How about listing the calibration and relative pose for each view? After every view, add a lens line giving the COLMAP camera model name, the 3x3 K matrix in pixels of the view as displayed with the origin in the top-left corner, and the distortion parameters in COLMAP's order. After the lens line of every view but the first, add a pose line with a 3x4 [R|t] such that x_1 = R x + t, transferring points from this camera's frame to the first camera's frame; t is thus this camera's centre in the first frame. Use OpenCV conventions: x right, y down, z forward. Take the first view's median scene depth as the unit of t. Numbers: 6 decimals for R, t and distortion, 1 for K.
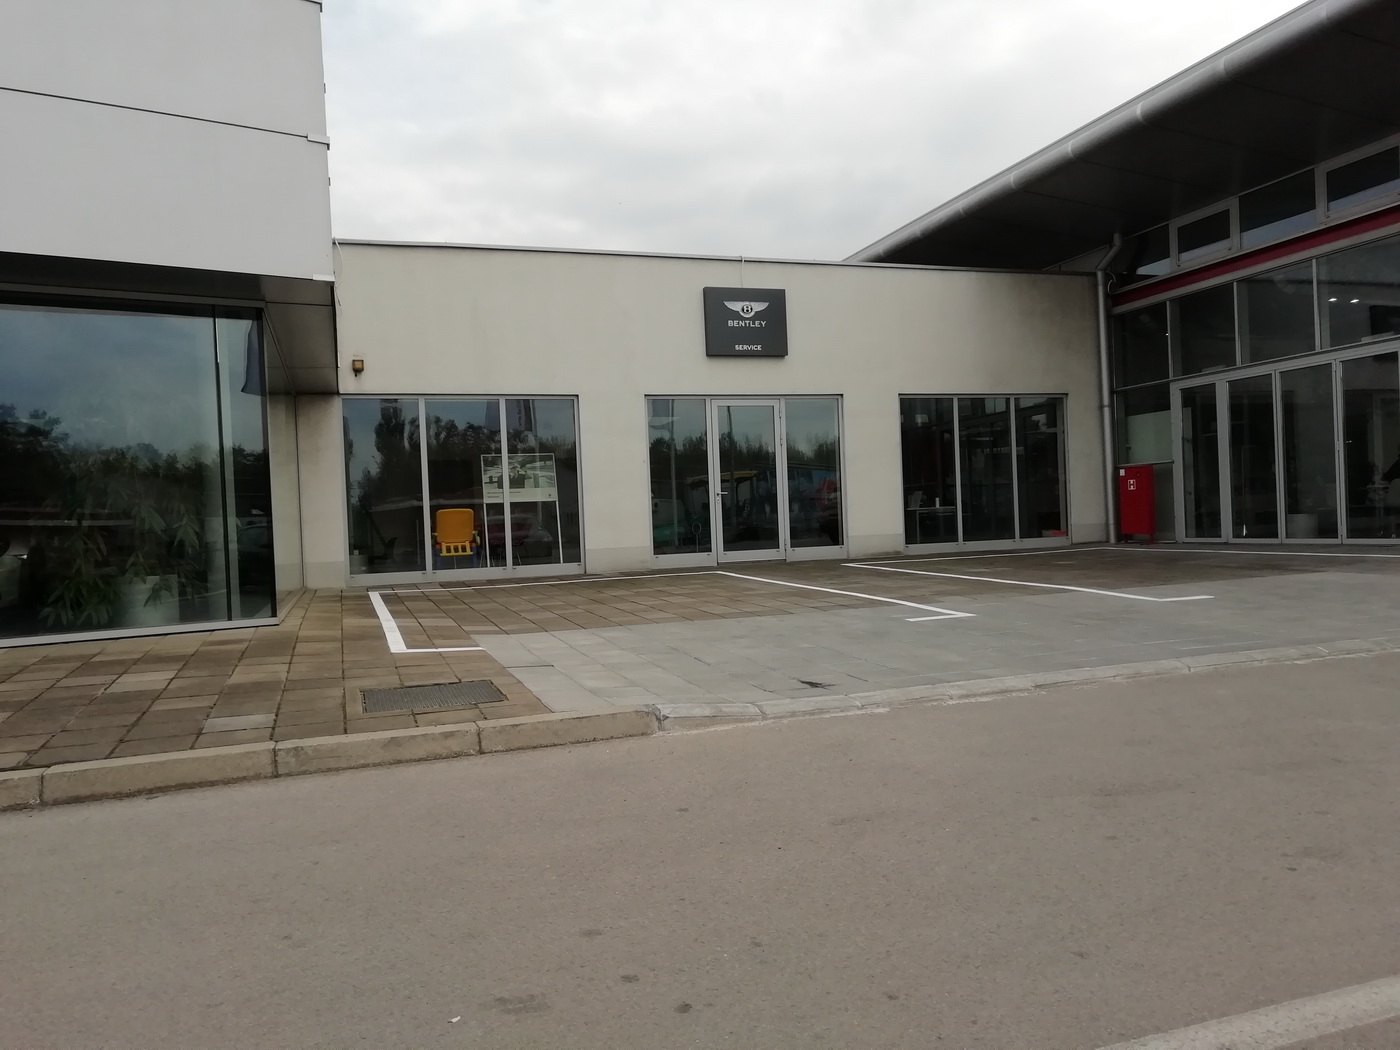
lens RADIAL K [[1049.1, 0, 699.7], [0, 1049.1, 525.5], [0, 0, 1]] dist [0.024869, -0.009801]
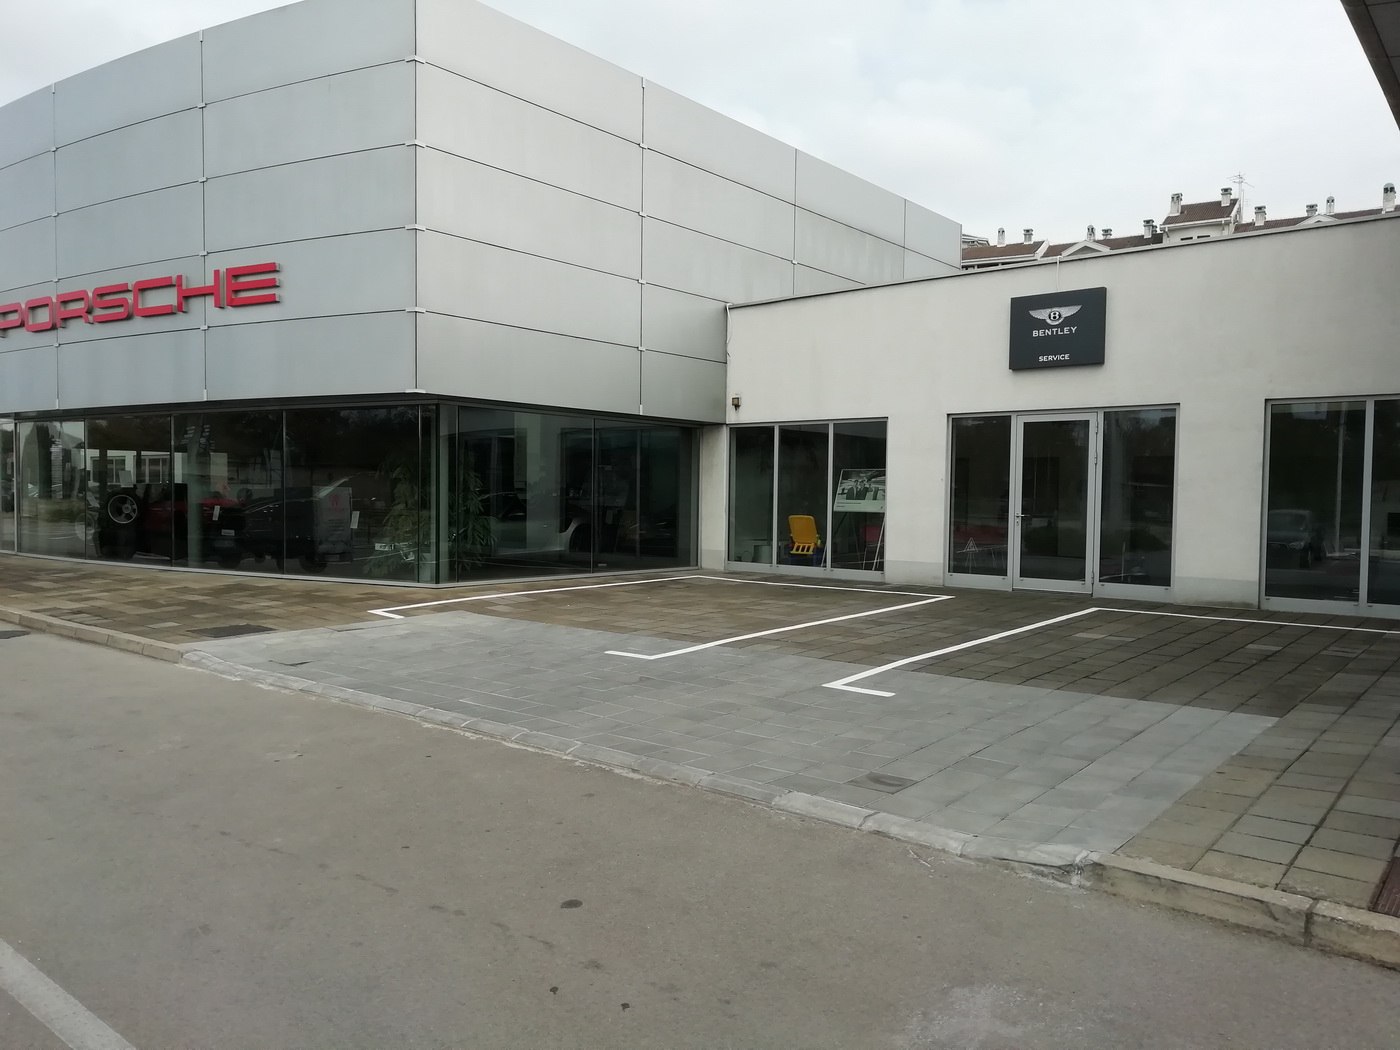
lens RADIAL K [[1049.1, 0, 698.7], [0, 1049.1, 525.9], [0, 0, 1]] dist [0.024869, -0.009801]
pose [[0.494642, 0.076407, -0.865732, 0.700340], [-0.033736, 0.997065, 0.068723, -0.076989], [0.868442, -0.004786, 0.495768, 0.279672]]
